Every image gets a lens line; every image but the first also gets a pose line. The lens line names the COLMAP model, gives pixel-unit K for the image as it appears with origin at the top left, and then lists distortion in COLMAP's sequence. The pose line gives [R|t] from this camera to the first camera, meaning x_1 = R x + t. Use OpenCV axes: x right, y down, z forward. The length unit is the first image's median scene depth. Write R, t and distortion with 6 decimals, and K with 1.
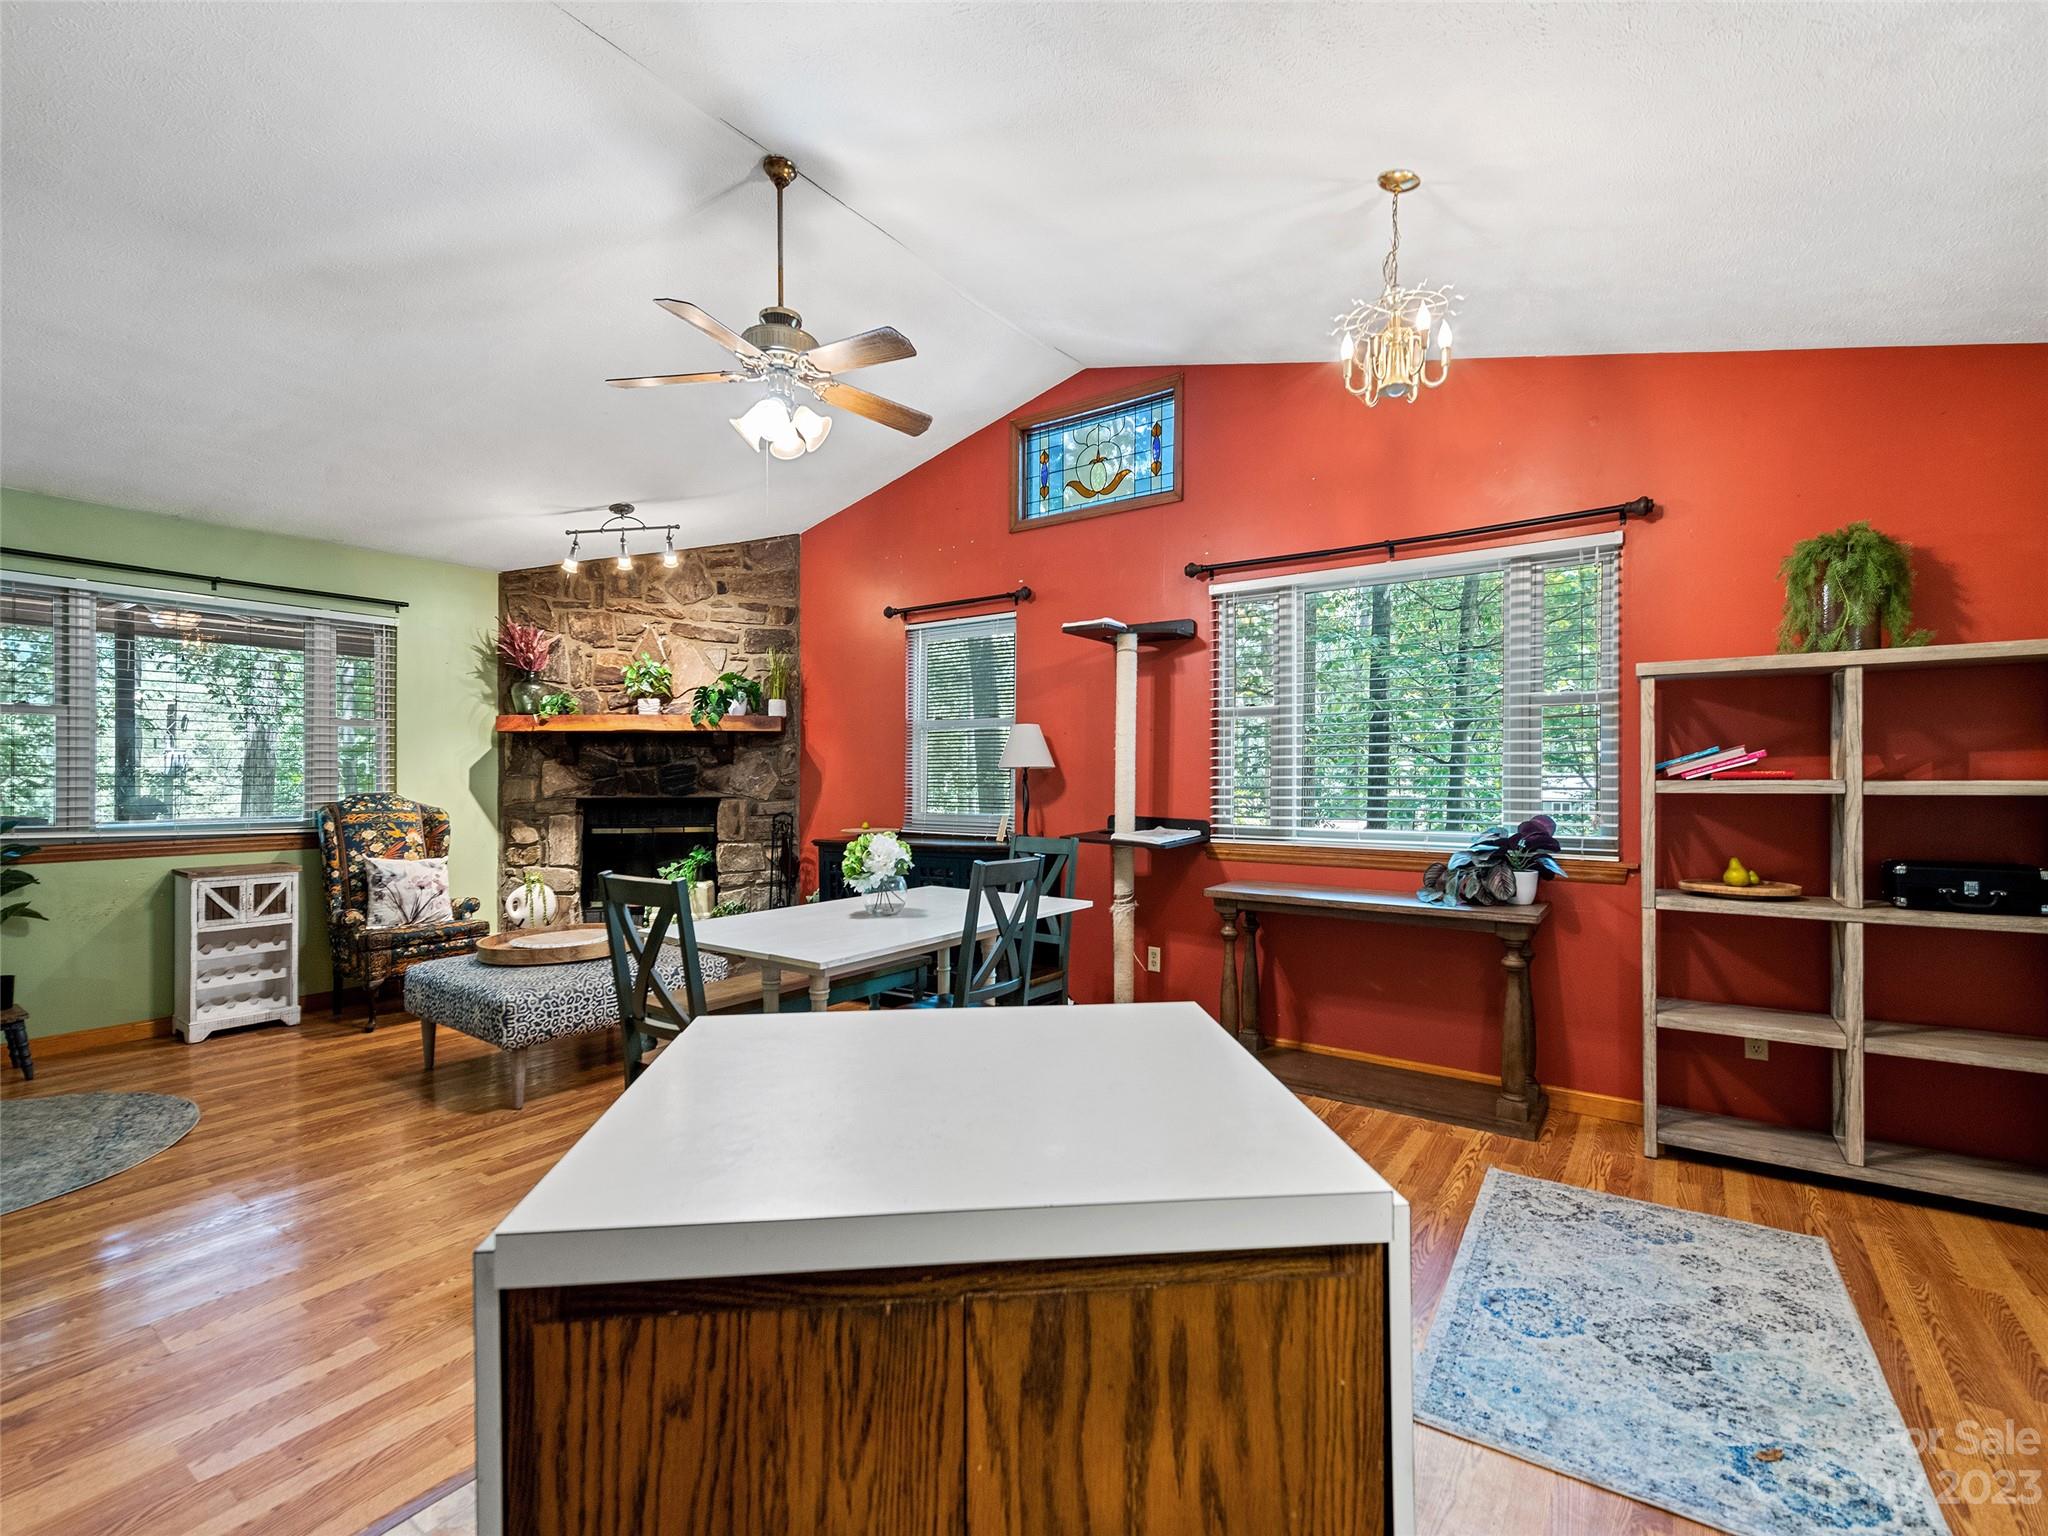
lens RADIAL K [[932.7, 0, 1011.6], [0, 932.7, 770.9], [0, 0, 1]] dist [0.017445, -0.008906]
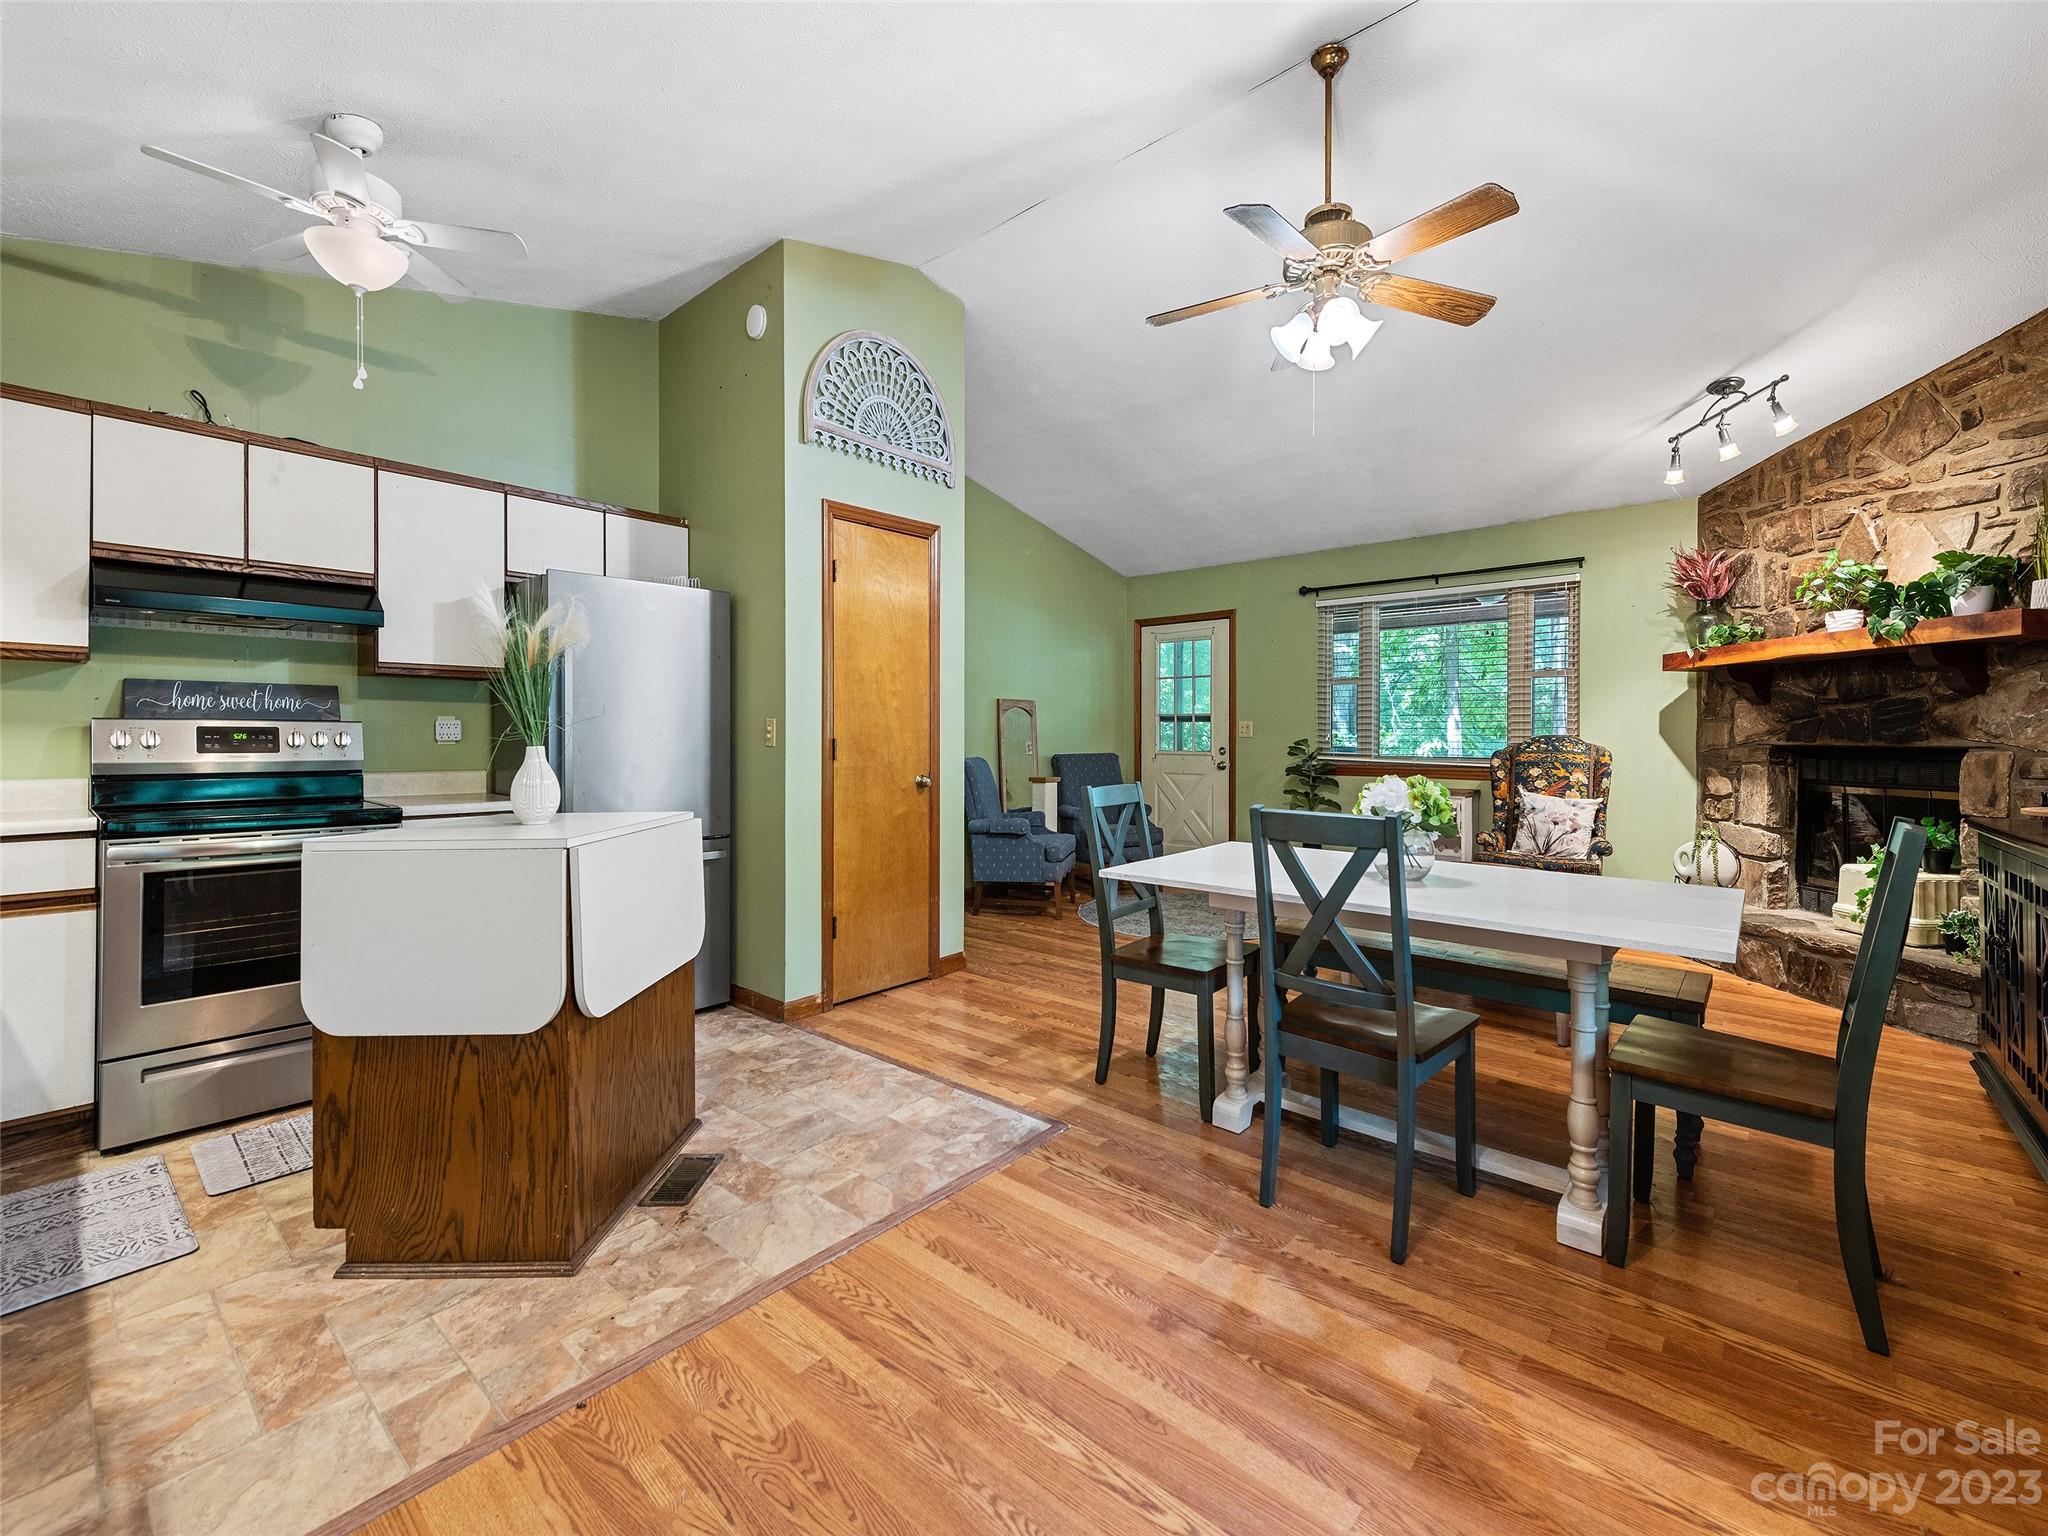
lens RADIAL K [[837.2, 0, 1012.8], [0, 837.2, 737.8], [0, 0, 1]] dist [-0.001918, -0.000417]
pose [[-0.107395, 0.005746, -0.994200, 0.340977], [0.004439, 0.999976, 0.005300, 0.016517], [0.994207, -0.003844, -0.107418, 0.426958]]
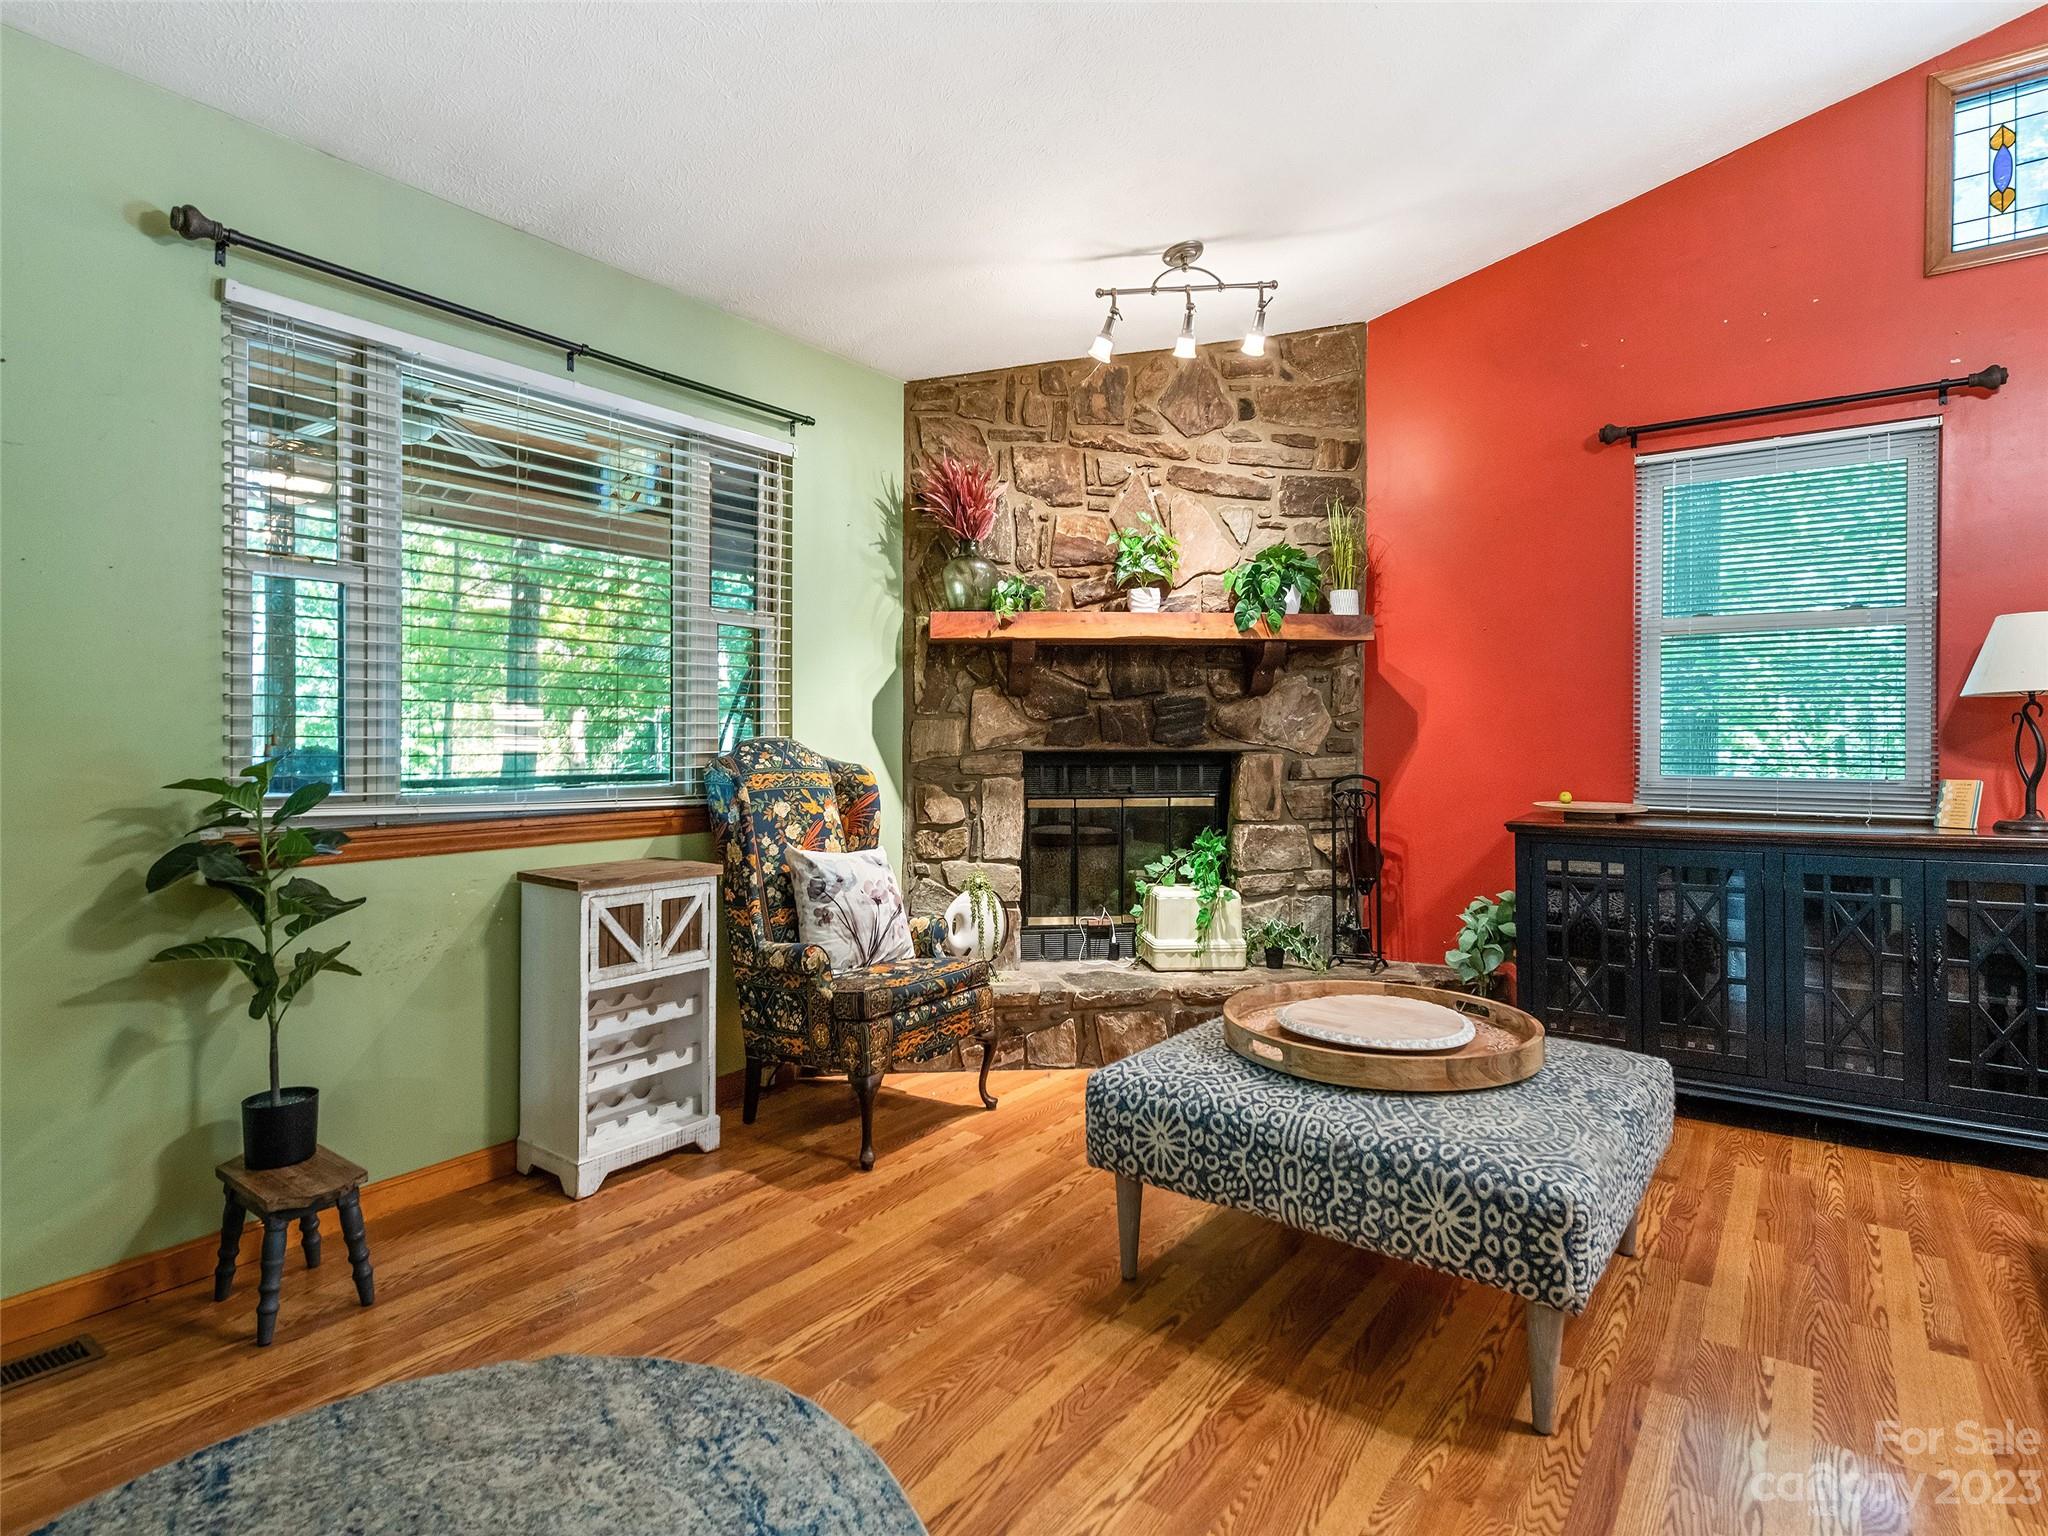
lens RADIAL K [[1085.6, 0, 1011.2], [0, 1085.6, 738.7], [0, 0, 1]] dist [0.027882, -0.013380]
pose [[0.999907, 0.003170, -0.013228, -0.472758], [-0.003085, 0.999975, 0.006417, 0.017191], [0.013248, -0.006376, 0.999892, 0.290841]]
